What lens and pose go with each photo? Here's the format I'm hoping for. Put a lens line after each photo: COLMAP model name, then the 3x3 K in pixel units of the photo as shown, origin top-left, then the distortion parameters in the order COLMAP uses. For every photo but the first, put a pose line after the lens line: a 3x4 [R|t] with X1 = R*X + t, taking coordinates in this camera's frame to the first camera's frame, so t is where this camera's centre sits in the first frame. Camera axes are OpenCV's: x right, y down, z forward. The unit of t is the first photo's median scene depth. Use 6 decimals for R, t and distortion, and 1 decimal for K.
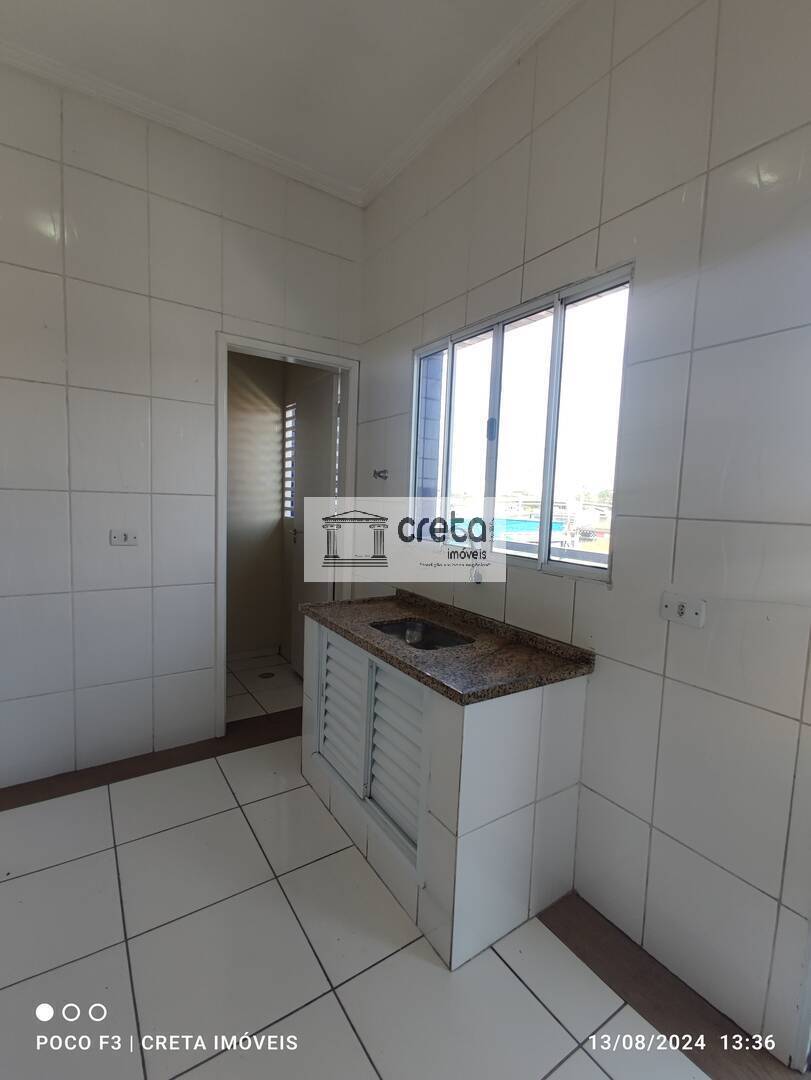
lens RADIAL K [[493.4, 0, 401.7], [0, 493.4, 539.1], [0, 0, 1]] dist [0.003666, 0.000076]
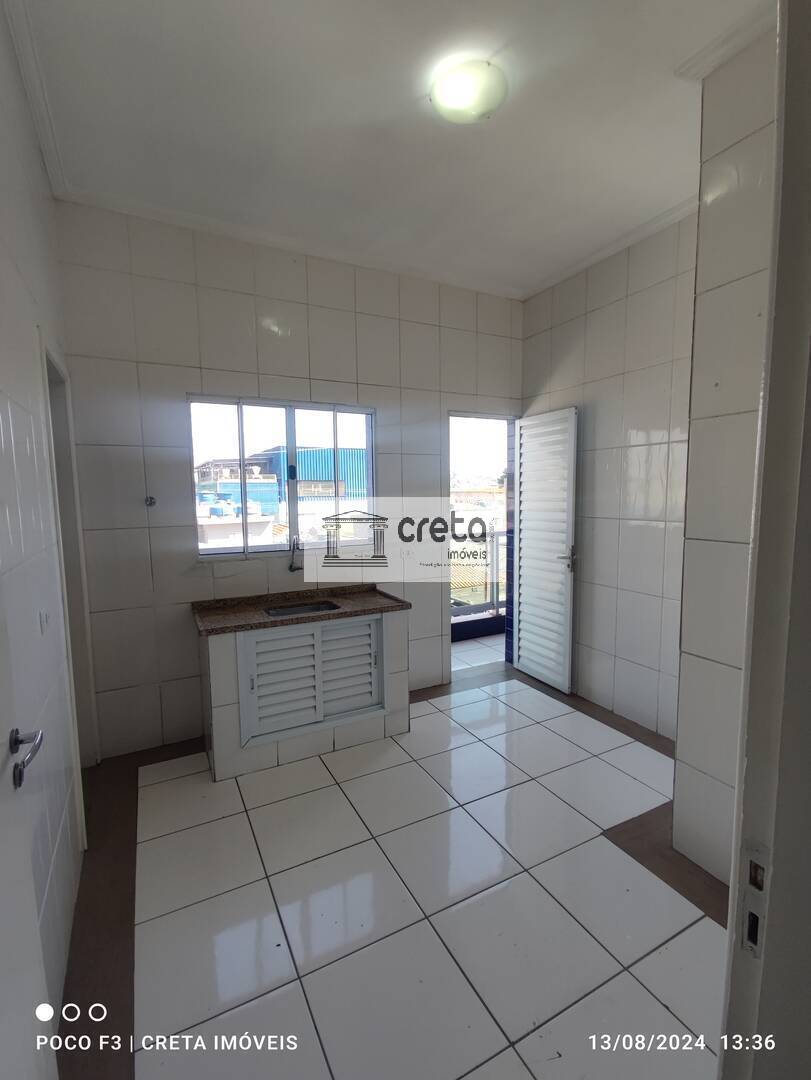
lens RADIAL K [[493.4, 0, 401.1], [0, 493.4, 541.9], [0, 0, 1]] dist [0.003666, 0.000076]
pose [[0.104762, -0.137877, 0.984893, -1.292446], [0.097075, 0.987031, 0.127850, -0.164363], [-0.989748, 0.082214, 0.116787, 0.470780]]
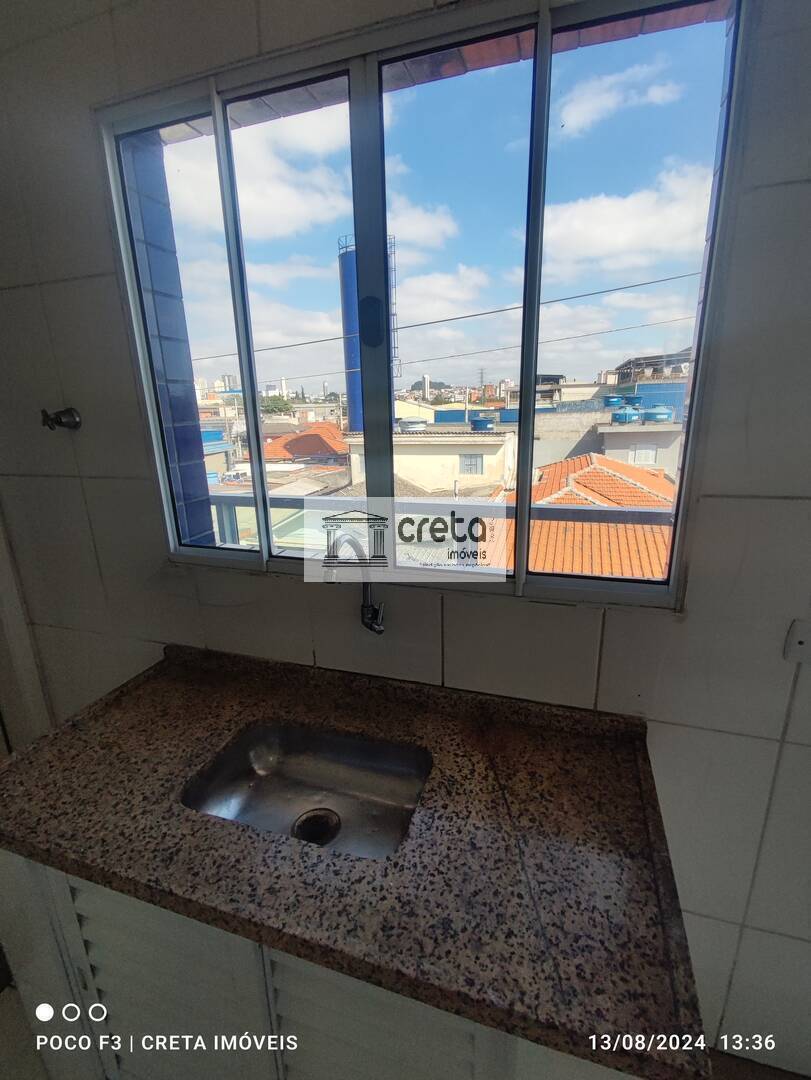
lens RADIAL K [[493.4, 0, 408.7], [0, 493.4, 540.0], [0, 0, 1]] dist [0.003666, 0.000076]
pose [[0.774640, -0.223236, 0.591691, -0.113079], [0.108425, 0.968653, 0.223508, -0.115980], [-0.623038, -0.108984, 0.774562, 0.560006]]
